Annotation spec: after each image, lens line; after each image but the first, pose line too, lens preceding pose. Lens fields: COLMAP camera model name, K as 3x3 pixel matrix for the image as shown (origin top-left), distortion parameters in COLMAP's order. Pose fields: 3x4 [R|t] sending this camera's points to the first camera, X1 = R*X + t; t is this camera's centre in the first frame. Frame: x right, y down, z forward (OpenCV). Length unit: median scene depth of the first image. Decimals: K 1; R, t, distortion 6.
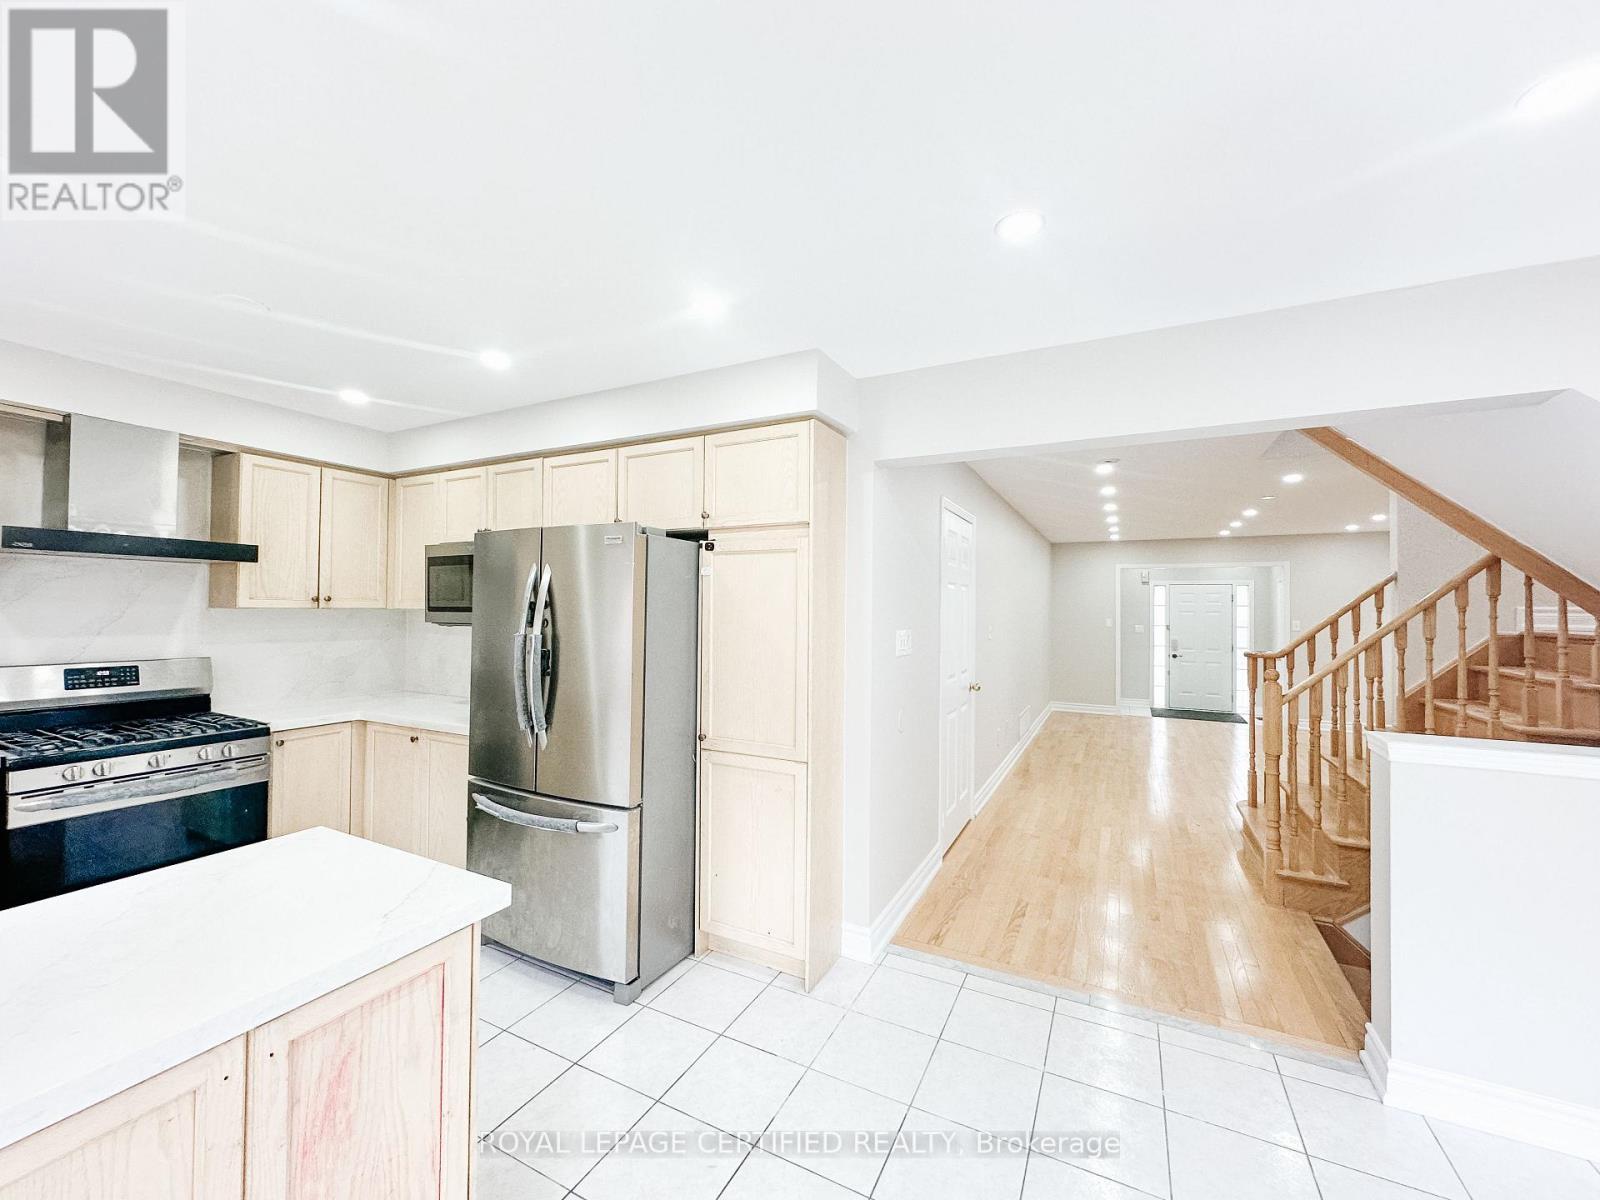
lens RADIAL K [[637.8, 0, 797.4], [0, 637.8, 598.8], [0, 0, 1]] dist [-0.001206, 0.000156]
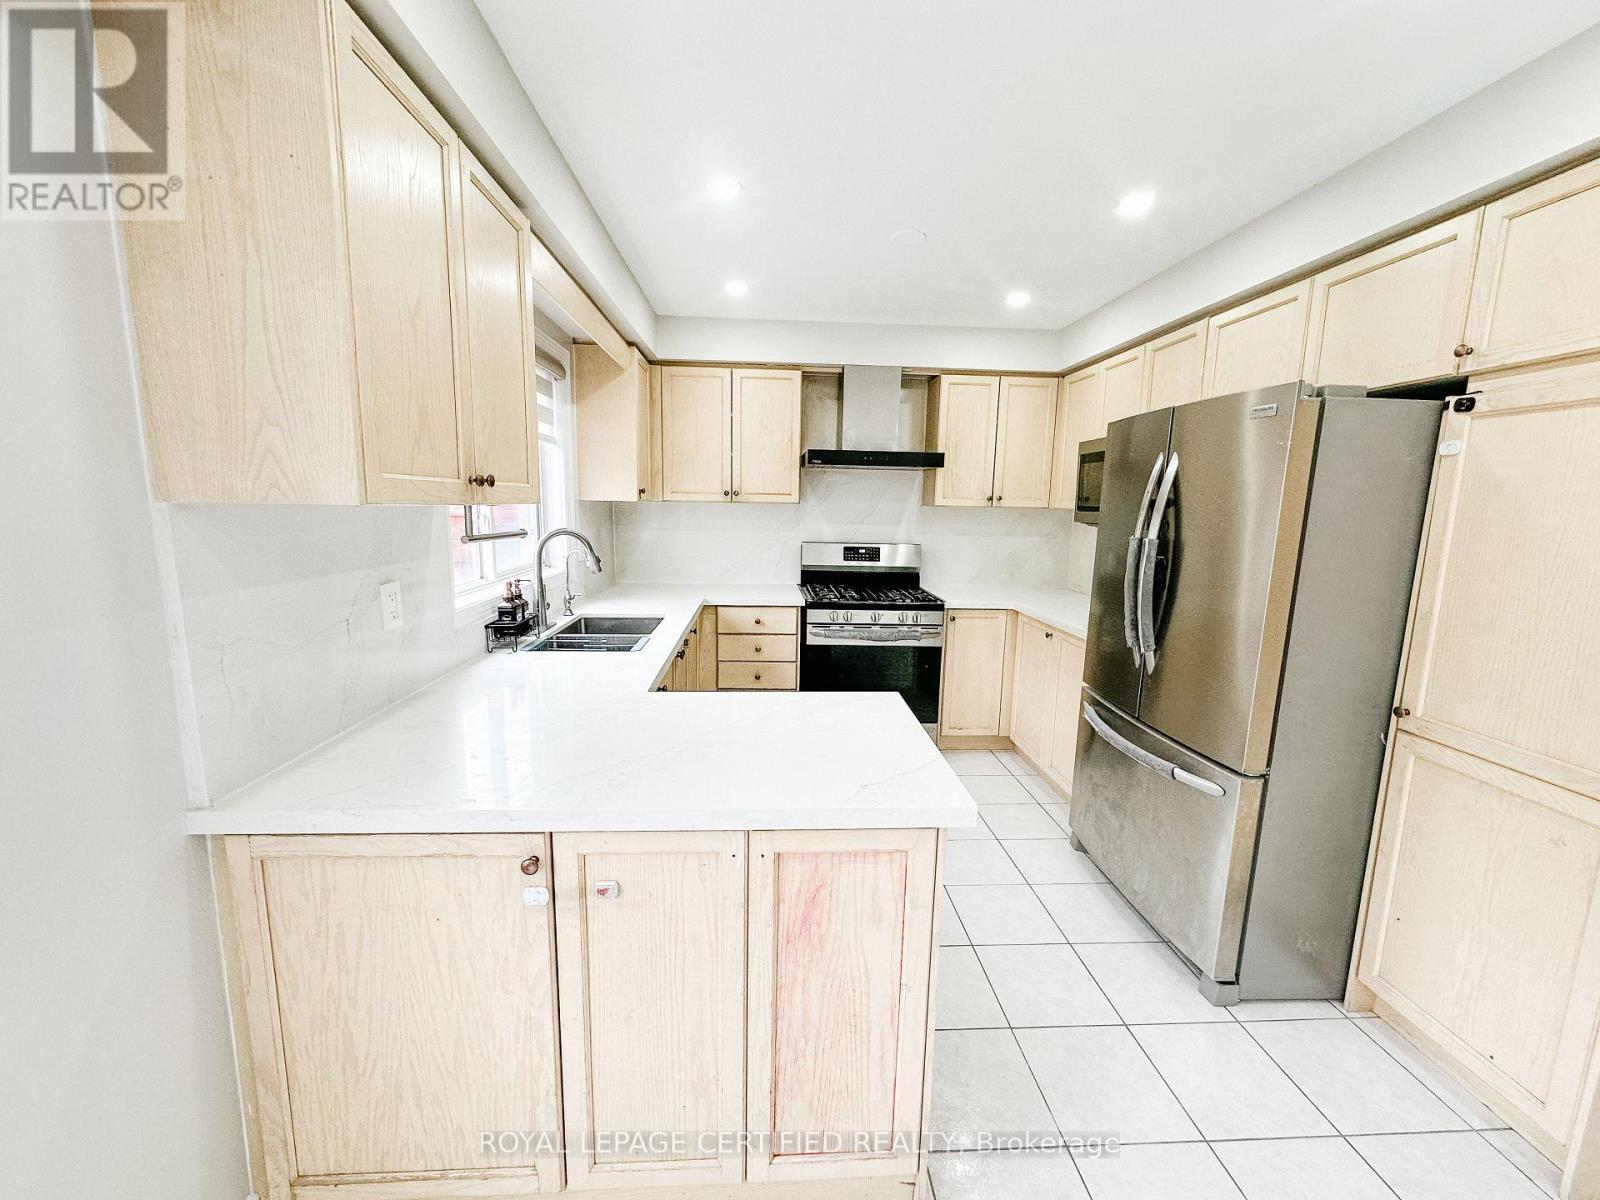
lens RADIAL K [[637.8, 0, 797.4], [0, 637.8, 598.8], [0, 0, 1]] dist [-0.001206, 0.000156]
pose [[0.504697, 0.130733, -0.853340, 0.076597], [0.000004, 0.988467, 0.151437, 0.006154], [0.863296, -0.076433, 0.498876, 0.157998]]
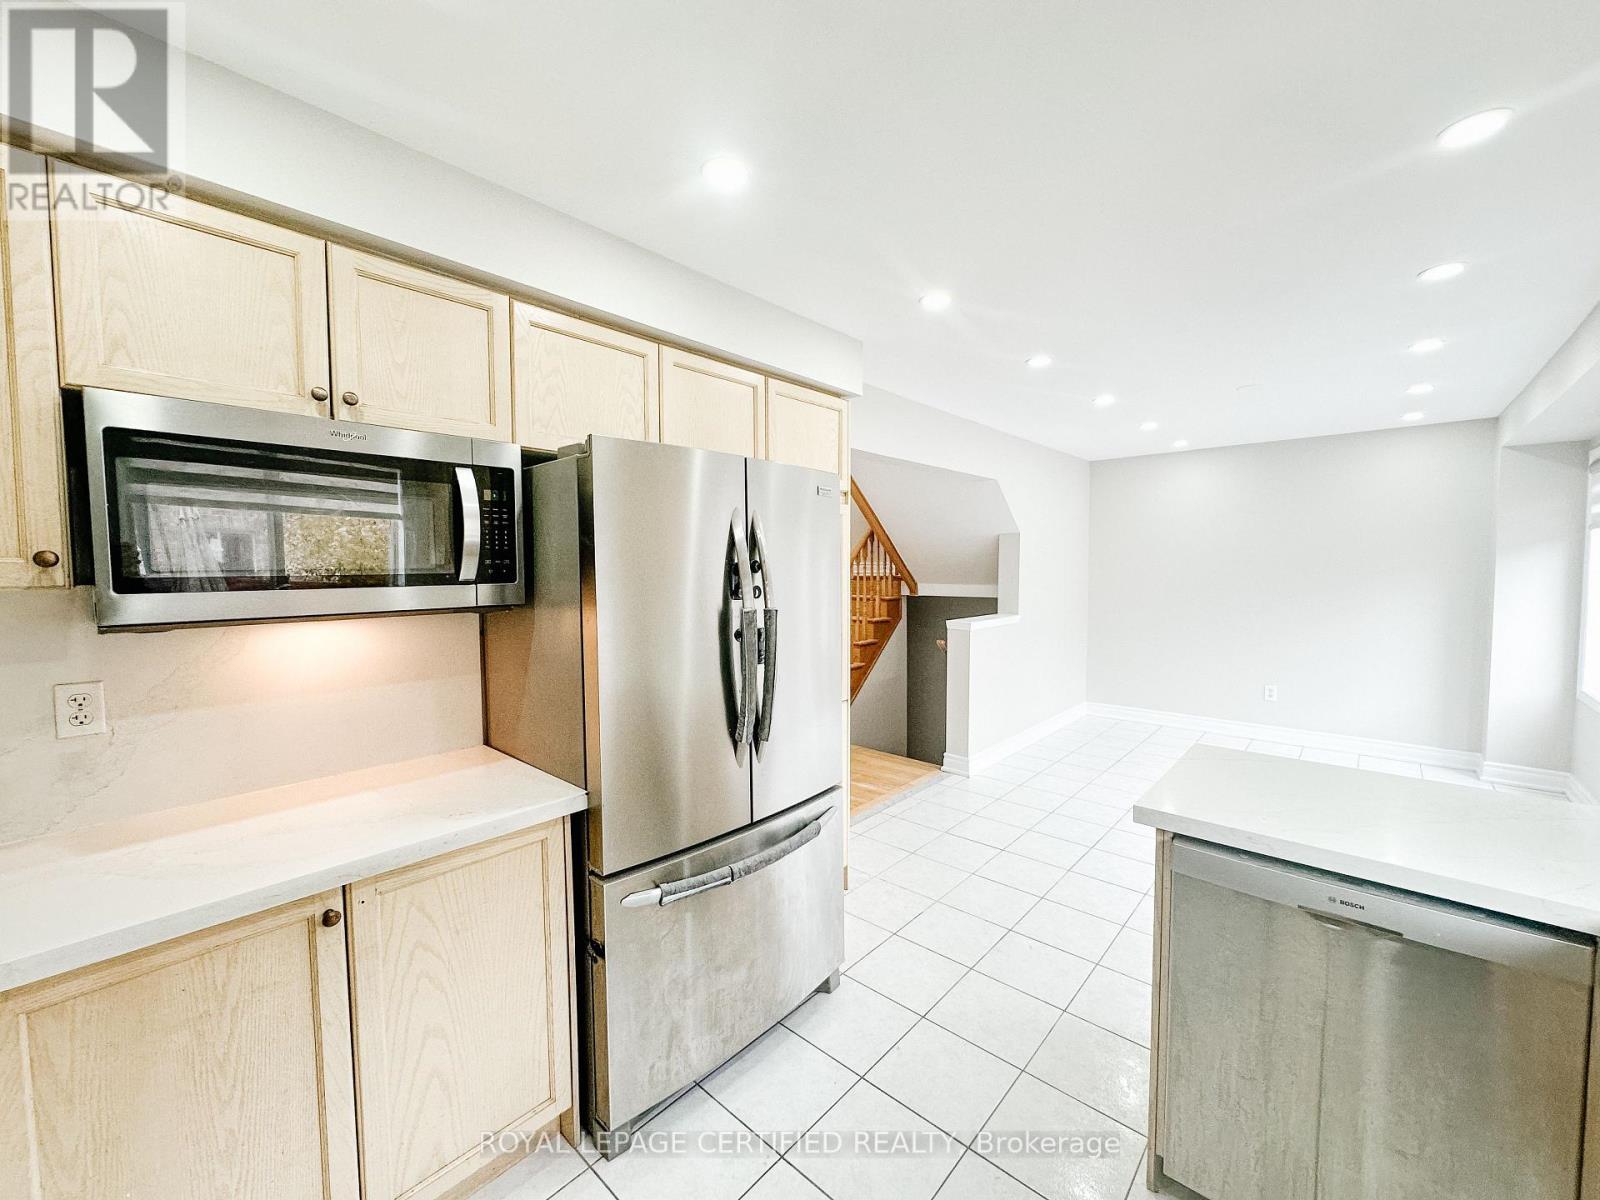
lens RADIAL K [[637.8, 0, 797.4], [0, 637.8, 598.8], [0, 0, 1]] dist [-0.001206, 0.000156]
pose [[0.259328, -0.061730, 0.963814, -1.026178], [-0.010018, 0.997730, 0.066598, -0.004076], [-0.965737, -0.026926, 0.258121, 0.723172]]
